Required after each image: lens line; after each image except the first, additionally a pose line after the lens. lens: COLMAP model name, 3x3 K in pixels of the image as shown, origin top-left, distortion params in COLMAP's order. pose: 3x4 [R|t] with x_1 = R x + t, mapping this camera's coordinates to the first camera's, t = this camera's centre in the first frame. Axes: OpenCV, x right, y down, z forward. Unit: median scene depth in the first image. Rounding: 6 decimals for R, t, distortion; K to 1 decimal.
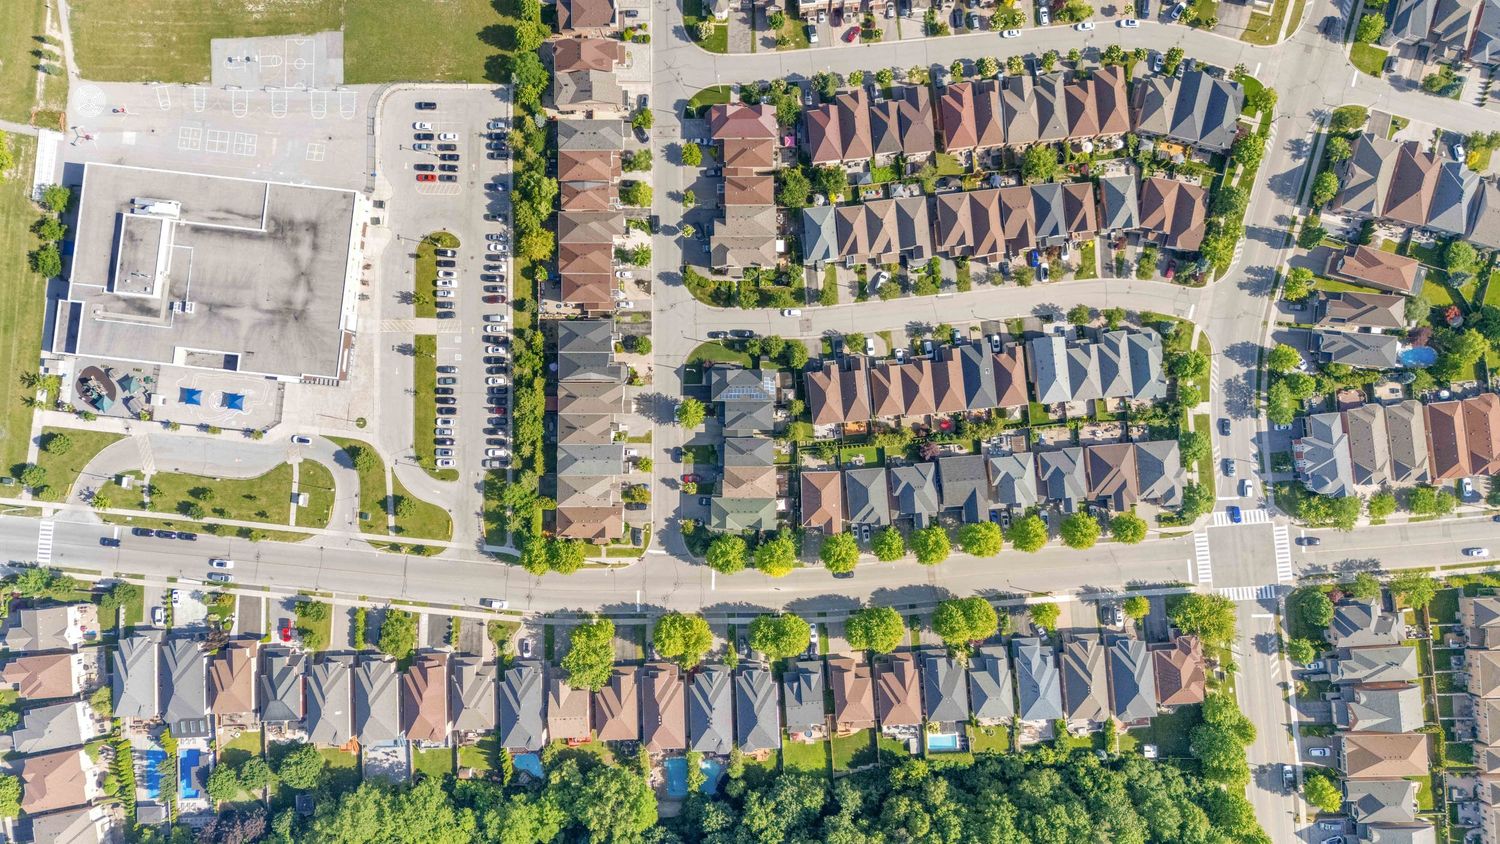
lens RADIAL K [[1092.9, 0, 748.6], [0, 1092.9, 419.7], [0, 0, 1]] dist [0.053547, -0.055855]
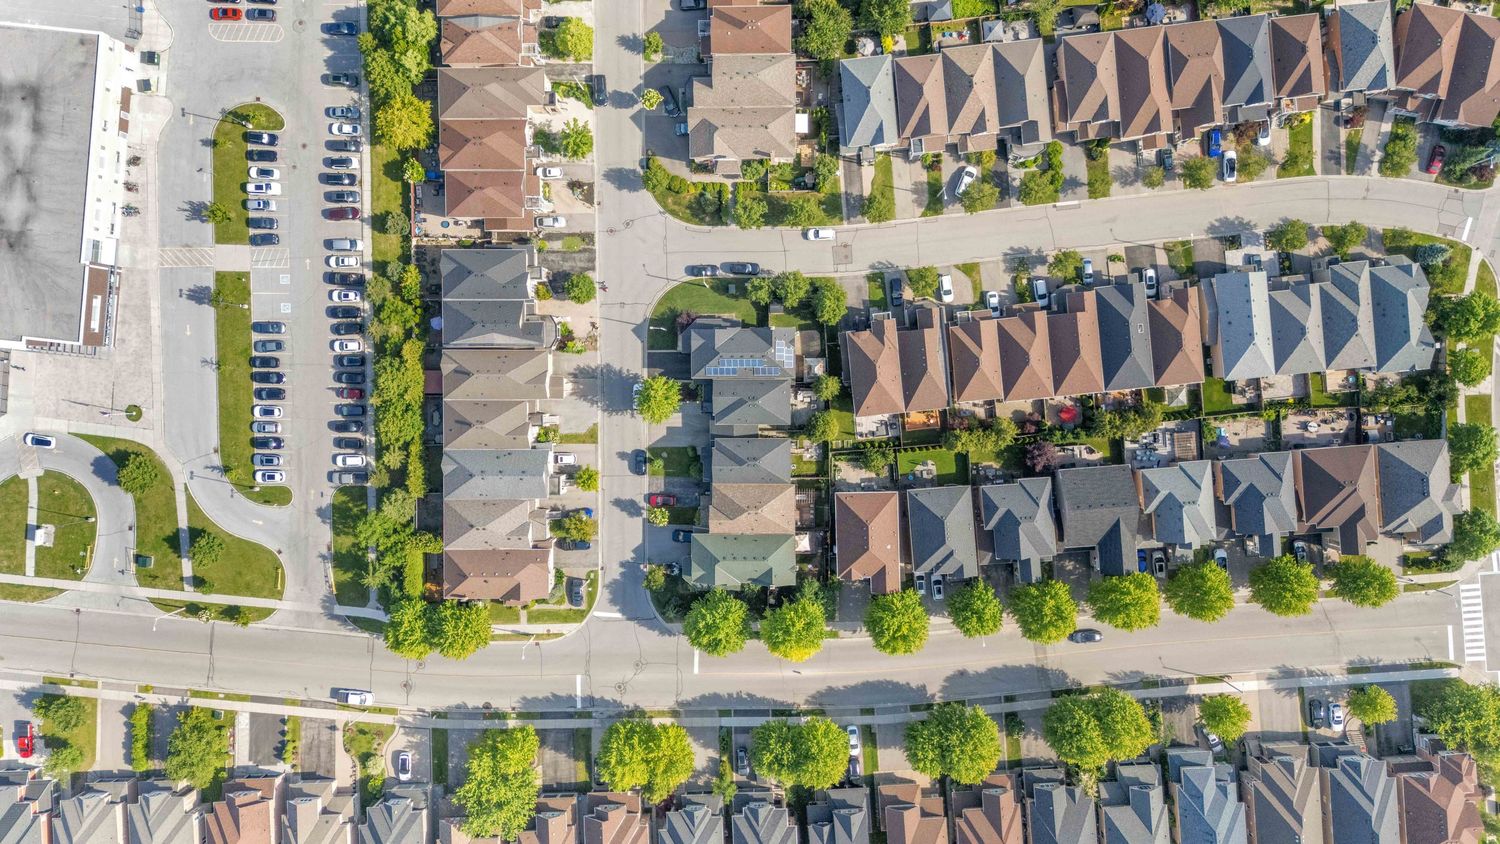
lens RADIAL K [[1092.9, 0, 751.5], [0, 1092.9, 422.6], [0, 0, 1]] dist [0.053547, -0.055855]
pose [[0.999917, -0.001860, -0.012749, 0.008143], [0.002694, 0.997831, 0.065773, -0.032212], [0.012599, -0.065802, 0.997753, 0.374253]]
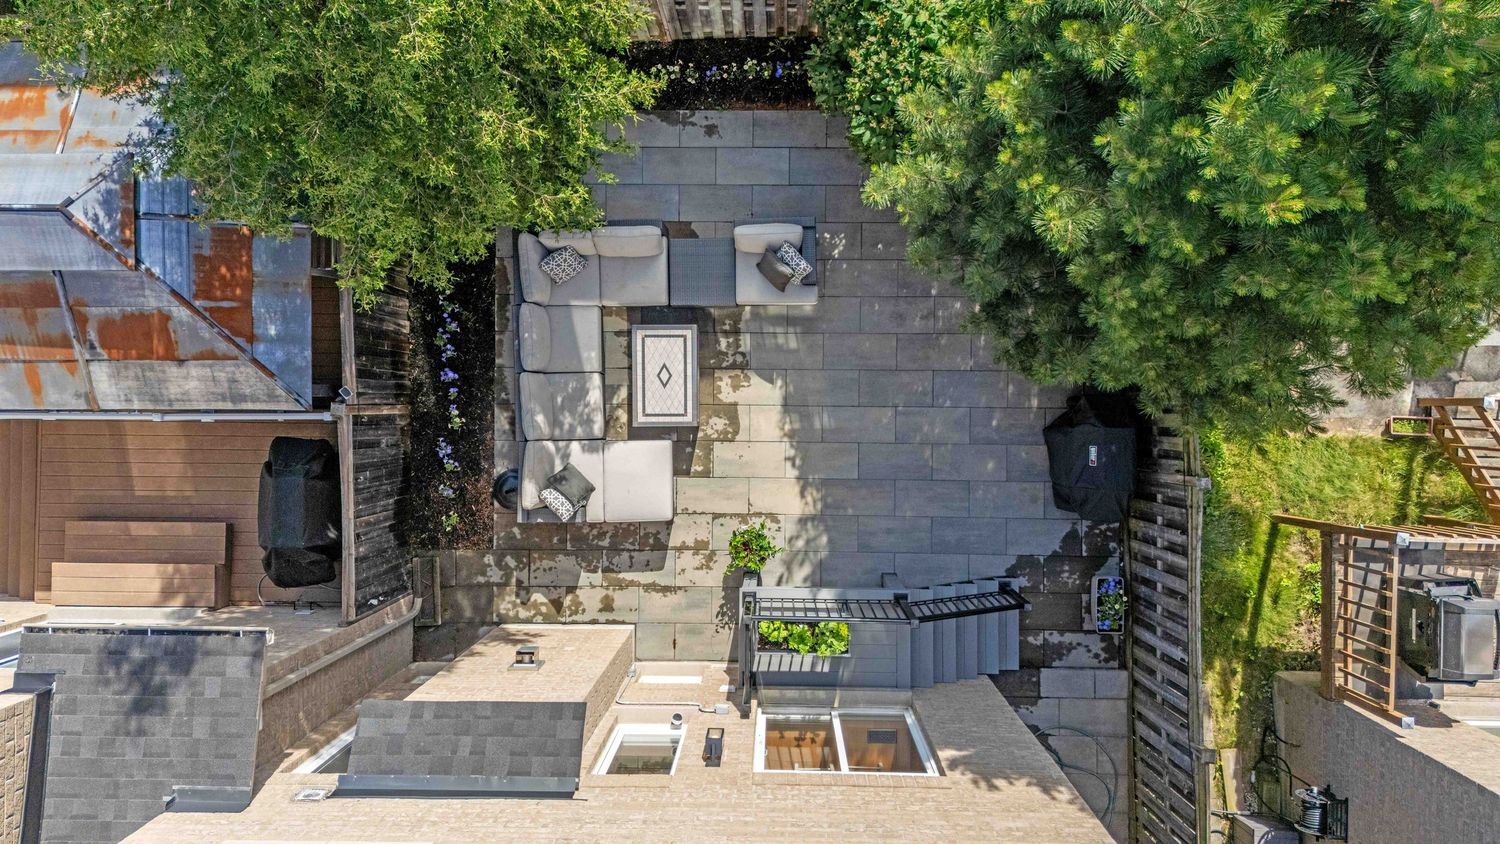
lens RADIAL K [[1092.9, 0, 756.5], [0, 1092.9, 417.1], [0, 0, 1]] dist [0.053547, -0.055855]
pose [[0.009444, -0.999851, 0.014466, 0.029846], [0.999899, 0.009596, 0.010506, -0.001005], [-0.010644, 0.014366, 0.999840, 0.961522]]
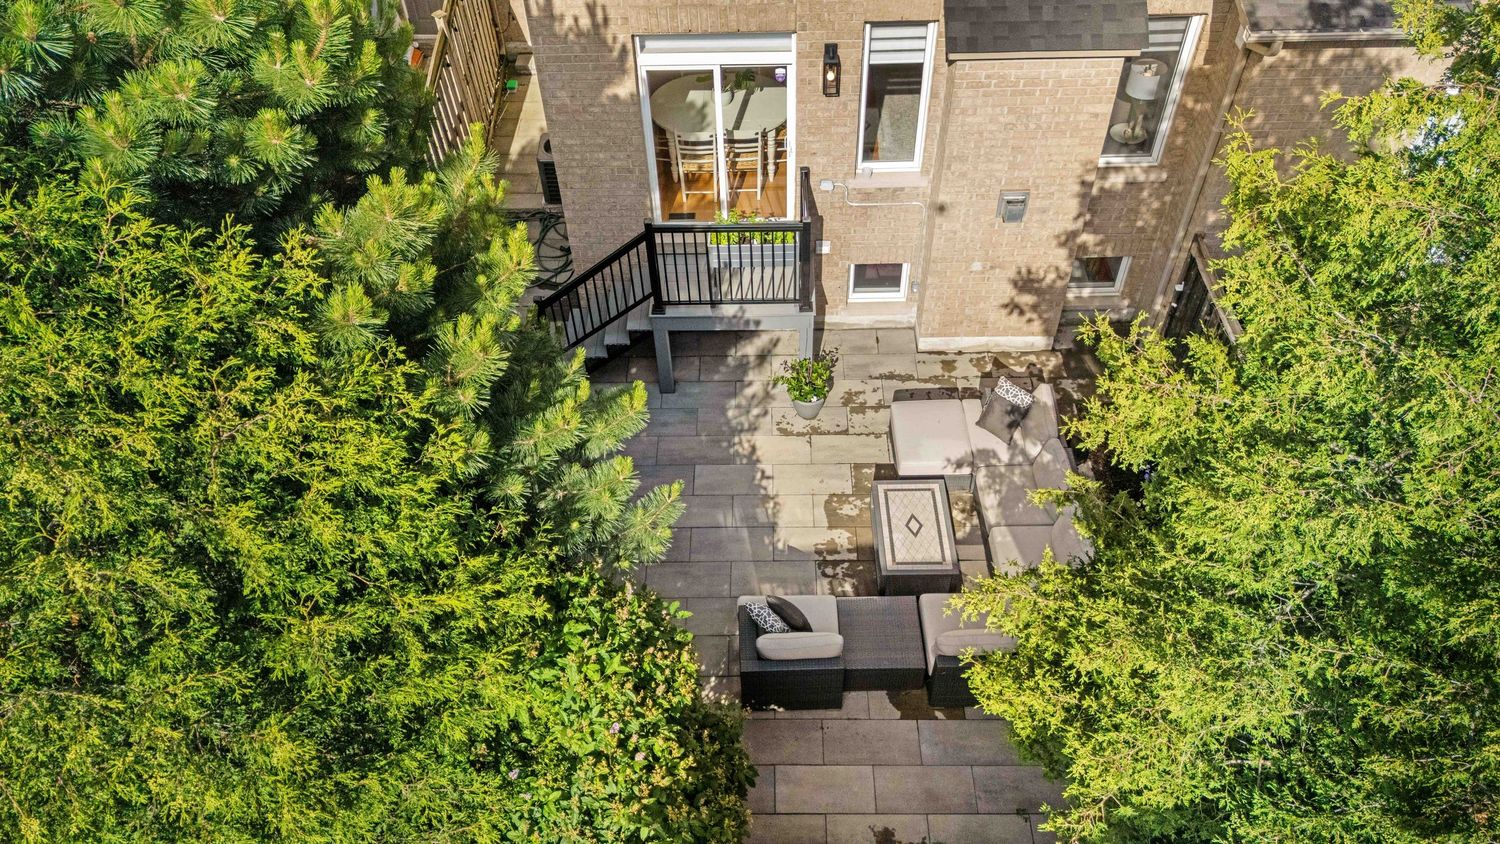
lens RADIAL K [[1092.9, 0, 771.5], [0, 1092.9, 421.5], [0, 0, 1]] dist [0.053547, -0.055855]
pose [[0.008600, 0.750926, -0.660330, 0.052294], [-0.999276, 0.030935, 0.022164, -0.000328], [0.037071, 0.659661, 0.750648, 0.973371]]
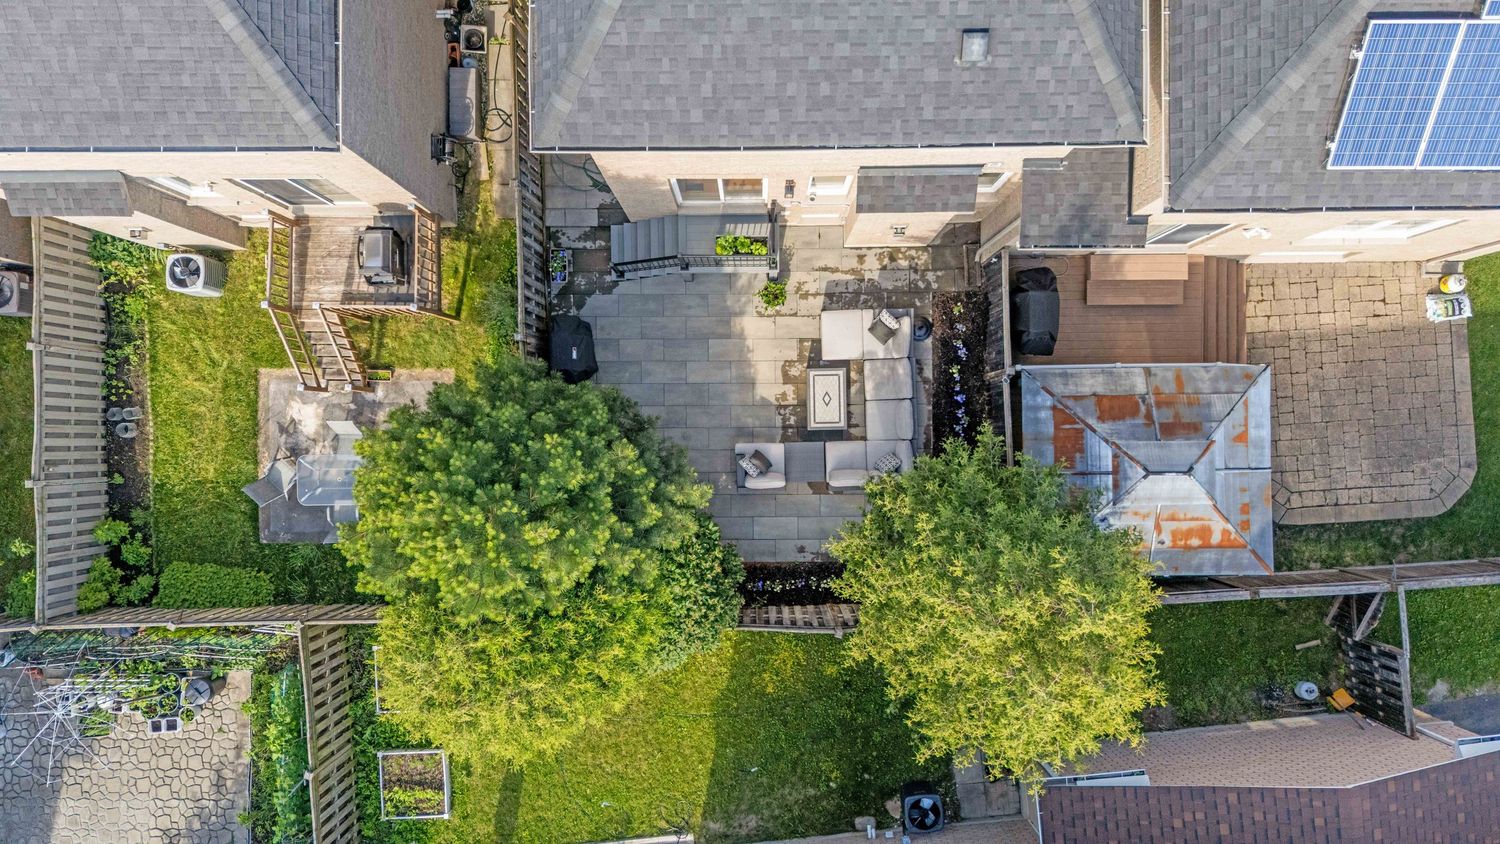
lens RADIAL K [[1092.9, 0, 749.6], [0, 1092.9, 427.4], [0, 0, 1]] dist [0.053547, -0.055855]
pose [[0.005519, 0.999872, 0.015005, 0.032634], [-0.999282, 0.004952, 0.037575, -0.001764], [0.037496, -0.015202, 0.999181, 0.935095]]
